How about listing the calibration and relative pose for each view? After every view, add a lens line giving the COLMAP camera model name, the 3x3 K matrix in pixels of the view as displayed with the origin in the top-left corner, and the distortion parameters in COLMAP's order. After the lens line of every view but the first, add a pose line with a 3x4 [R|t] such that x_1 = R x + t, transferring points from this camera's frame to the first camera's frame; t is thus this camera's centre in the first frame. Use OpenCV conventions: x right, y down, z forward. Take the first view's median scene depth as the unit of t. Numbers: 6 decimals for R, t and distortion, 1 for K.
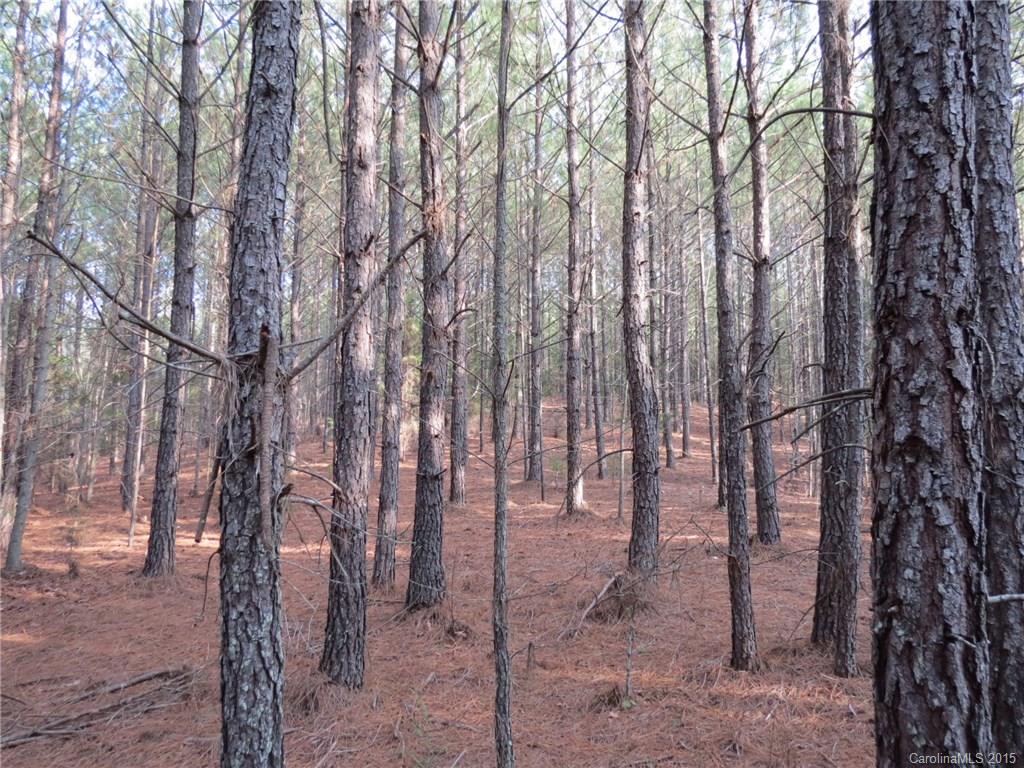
lens RADIAL K [[731.0, 0, 515.2], [0, 731.0, 387.2], [0, 0, 1]] dist [-0.022976, 0.009900]
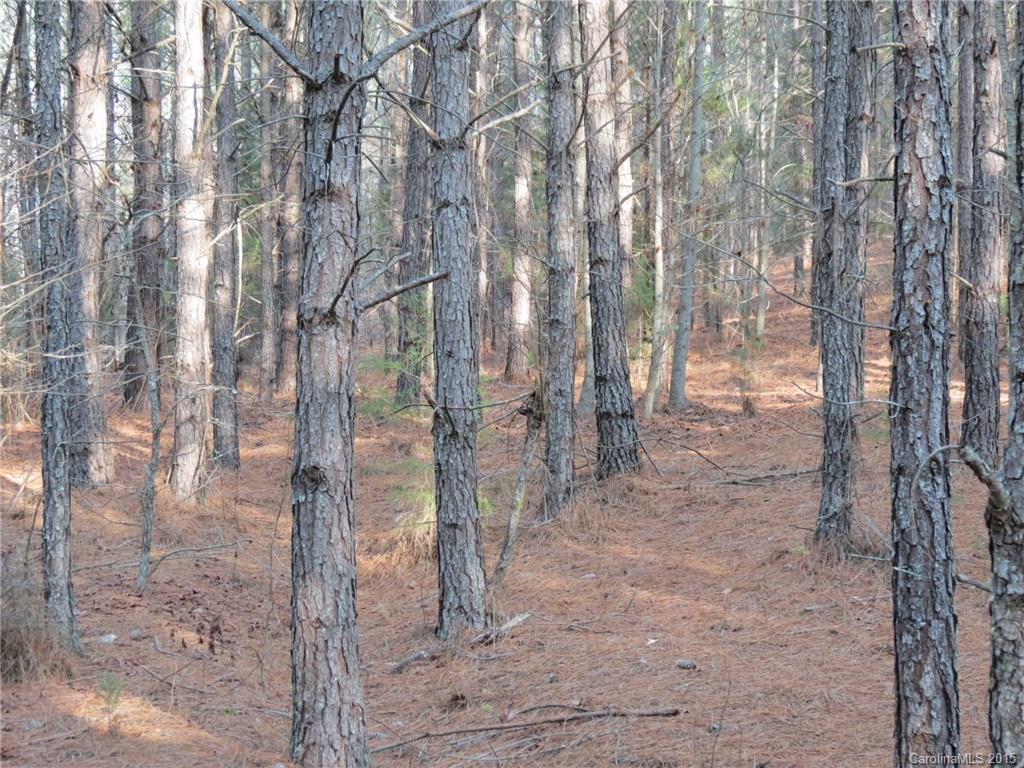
lens RADIAL K [[2352.1, 0, 511.3], [0, 2352.1, 382.6], [0, 0, 1]] dist [-0.066545, 0.000000]
pose [[0.807974, 0.027437, -0.588579, 1.224204], [0.060761, 0.989710, 0.129545, -0.202164], [0.586077, -0.140431, 0.797993, -2.123769]]
